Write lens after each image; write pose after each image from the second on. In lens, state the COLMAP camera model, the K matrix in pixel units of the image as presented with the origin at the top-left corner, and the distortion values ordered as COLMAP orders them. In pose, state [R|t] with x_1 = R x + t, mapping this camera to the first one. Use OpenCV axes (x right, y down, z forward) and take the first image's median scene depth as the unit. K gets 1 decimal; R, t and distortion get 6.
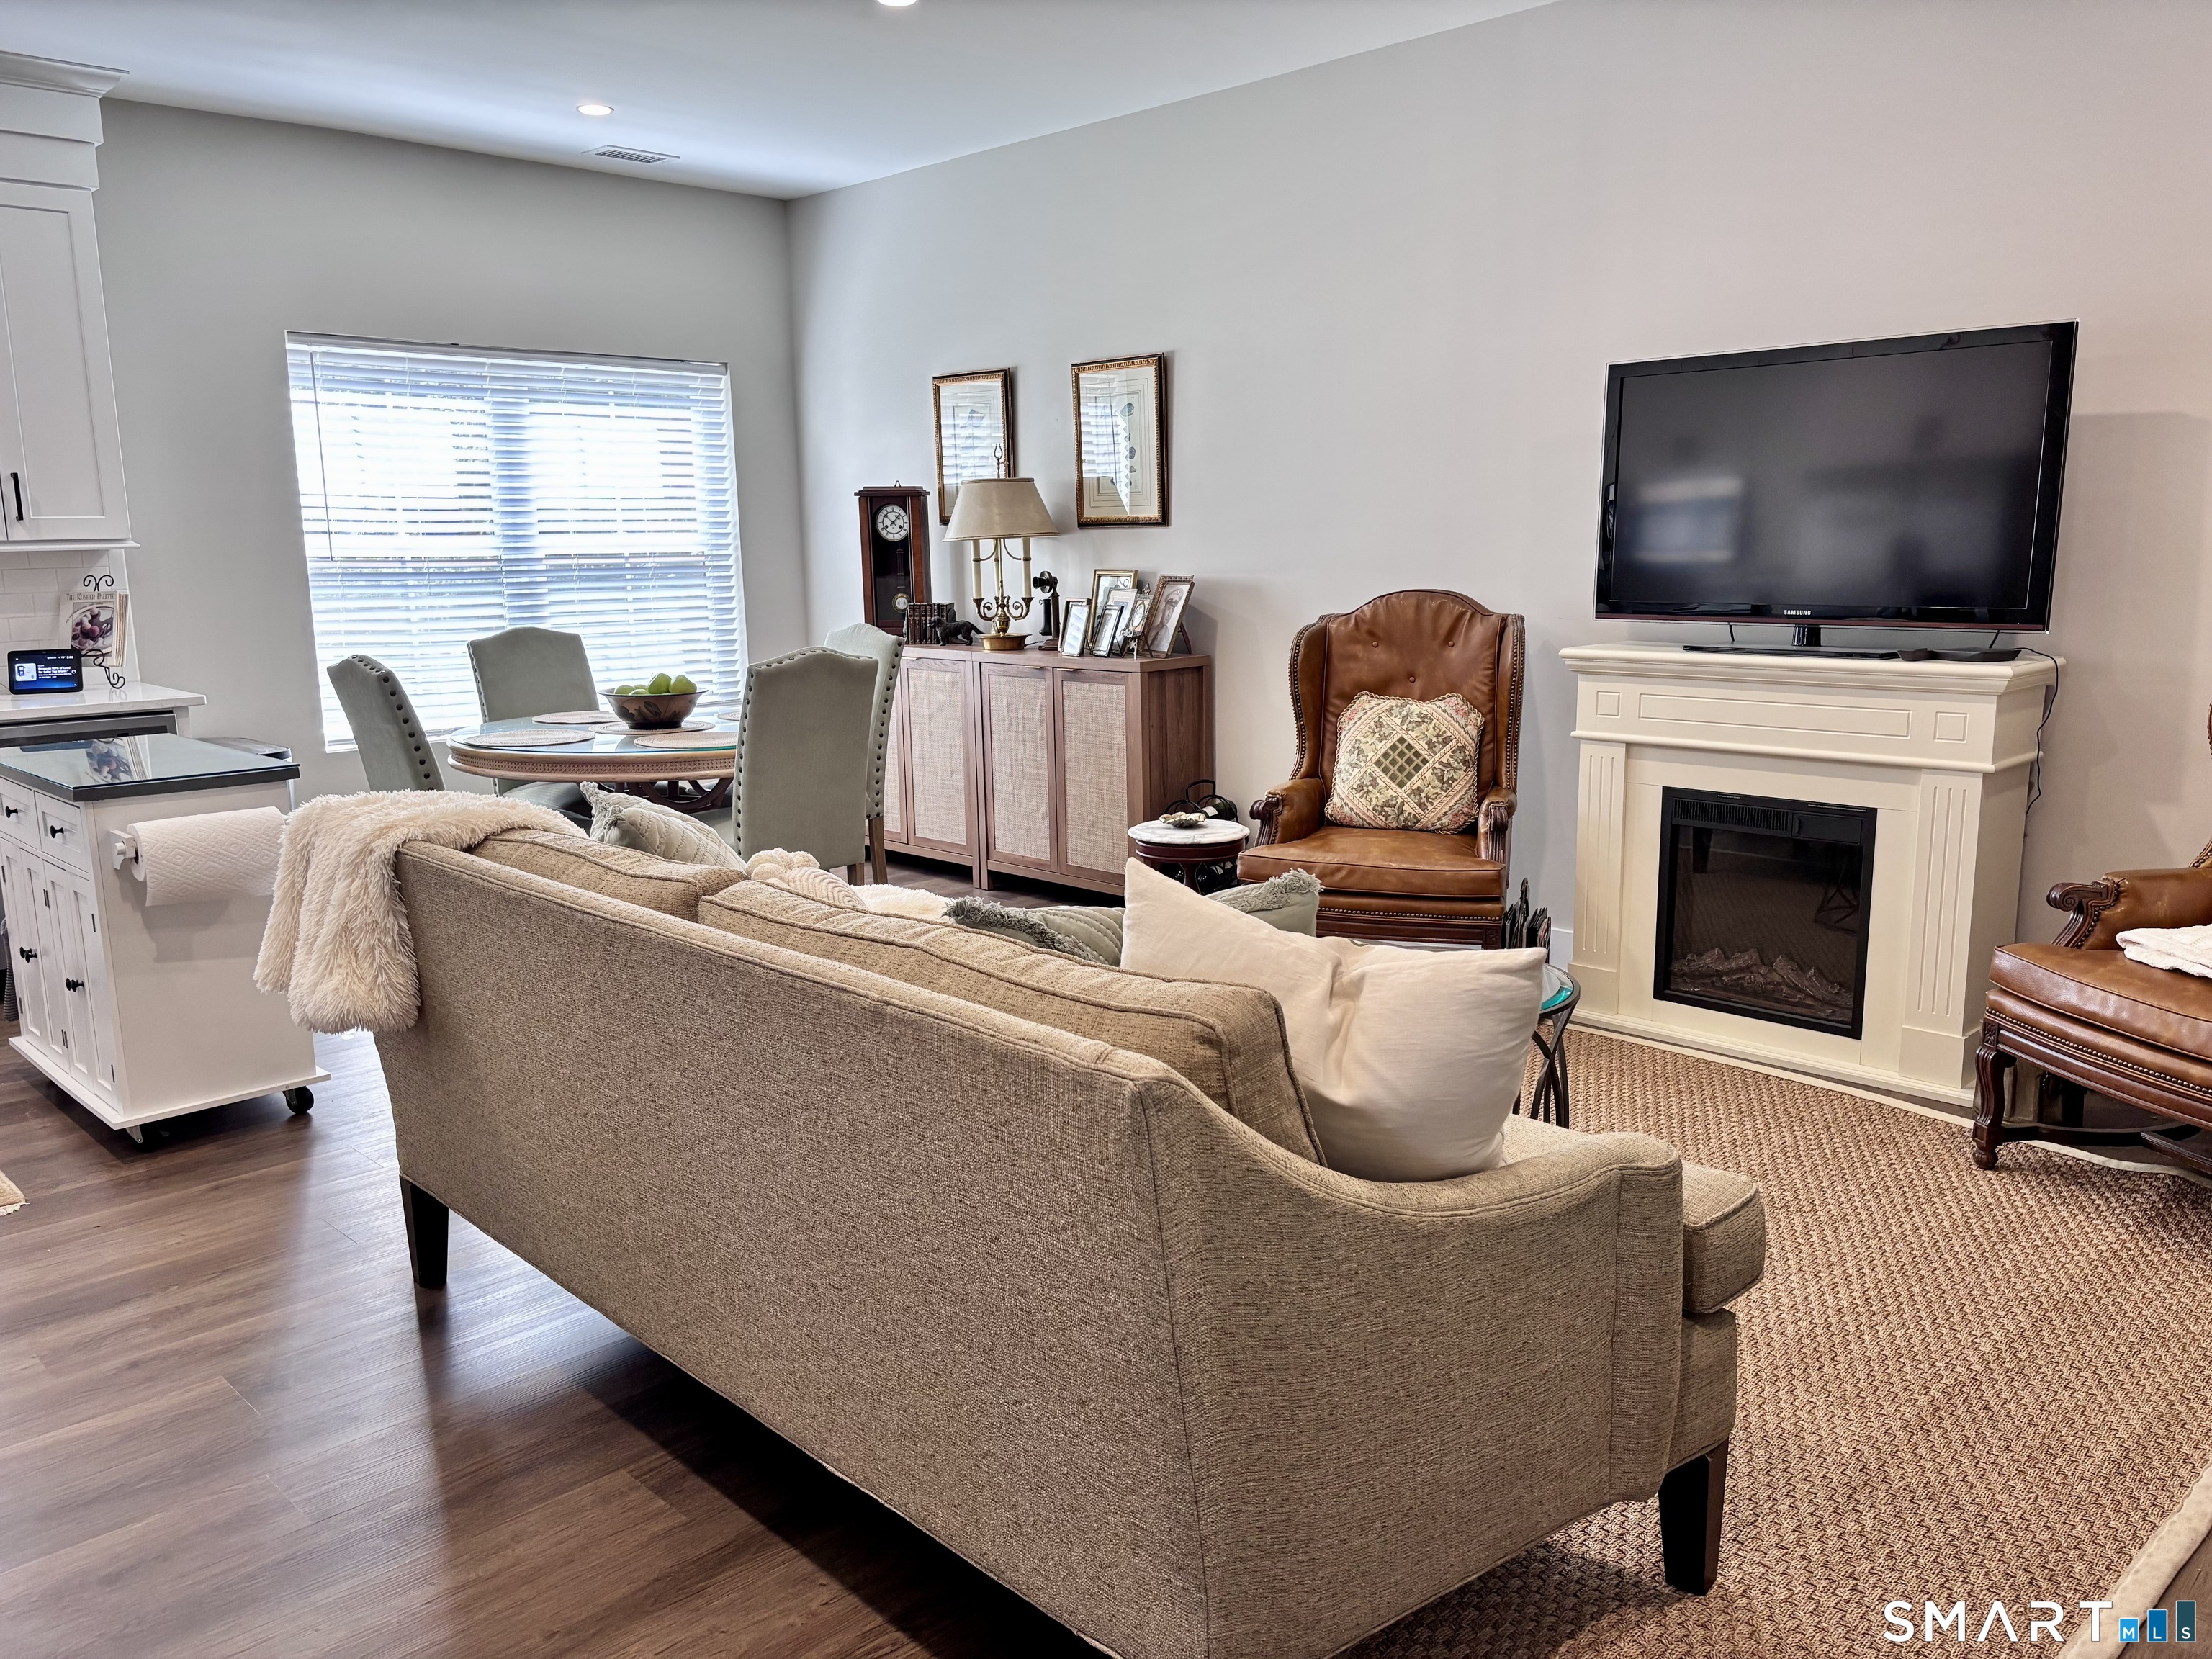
lens RADIAL K [[1666.4, 0, 1103.4], [0, 1666.4, 845.3], [0, 0, 1]] dist [0.024569, 0.000675]
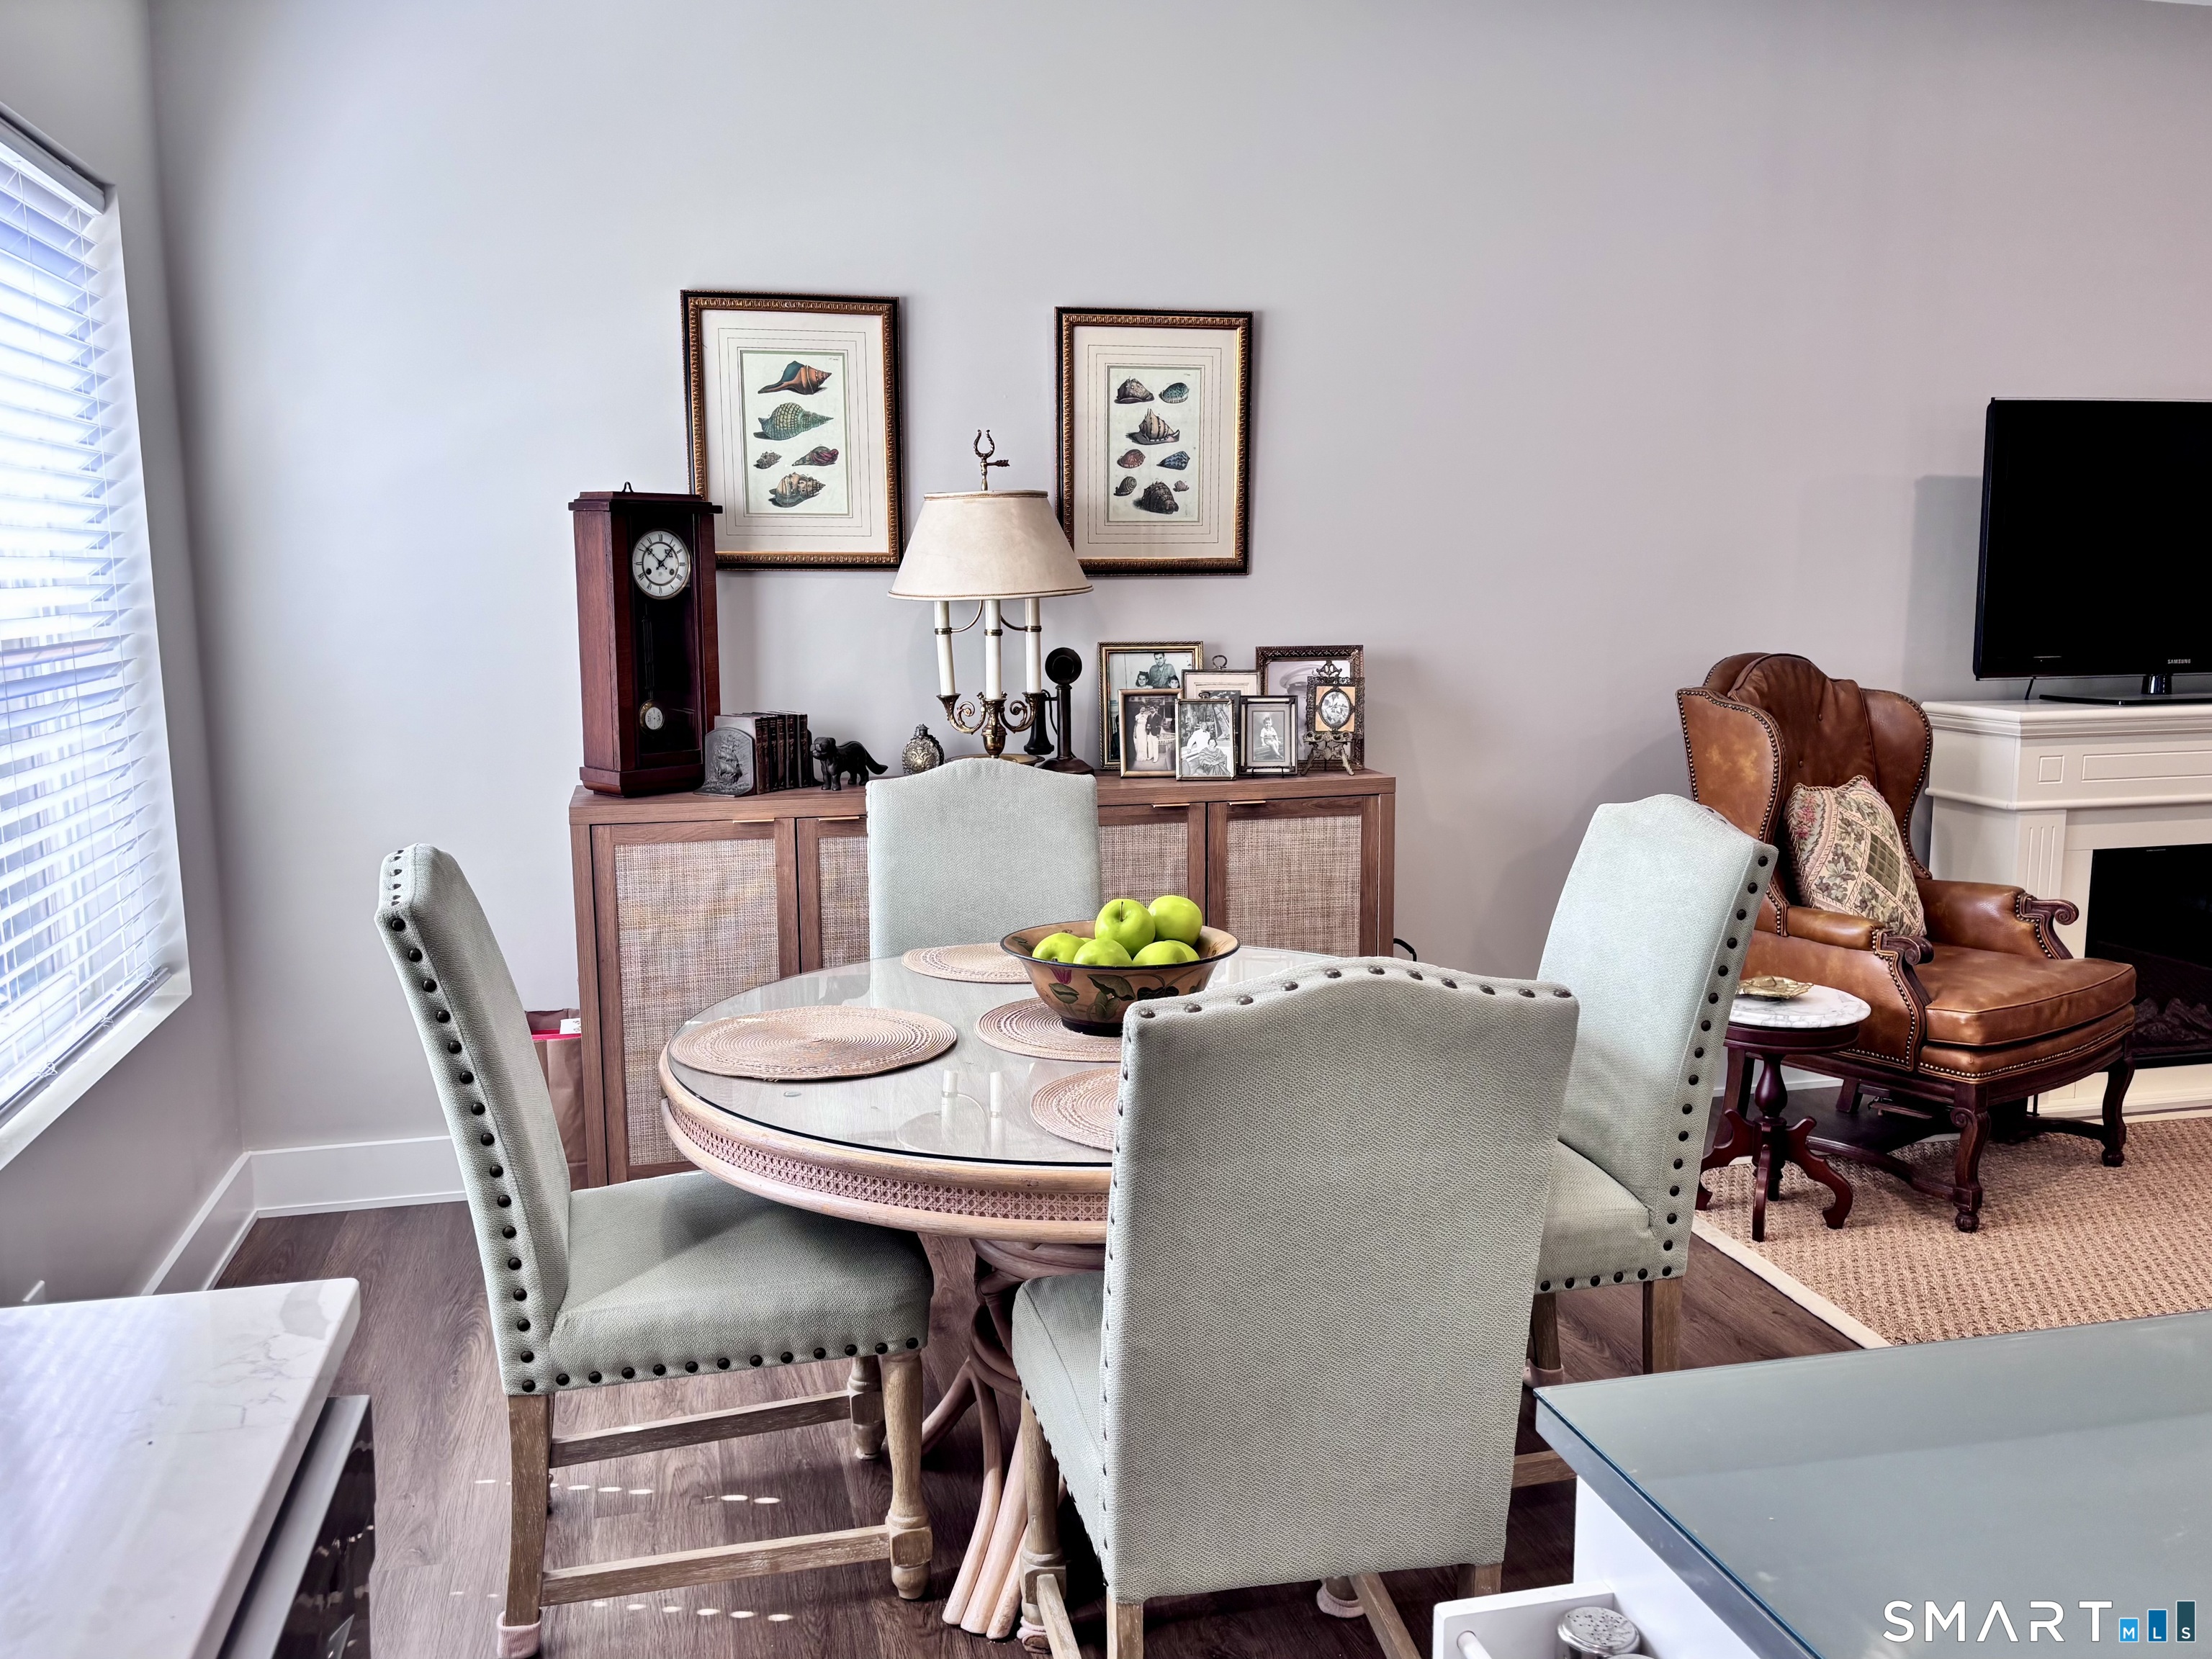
lens RADIAL K [[1835.1, 0, 1095.8], [0, 1835.1, 822.4], [0, 0, 1]] dist [0.006128, 0.009150]
pose [[0.523392, -0.106733, 0.845381, -0.633039], [0.157617, 0.987130, 0.027045, -0.126476], [-0.837388, 0.119091, 0.533479, 0.691406]]
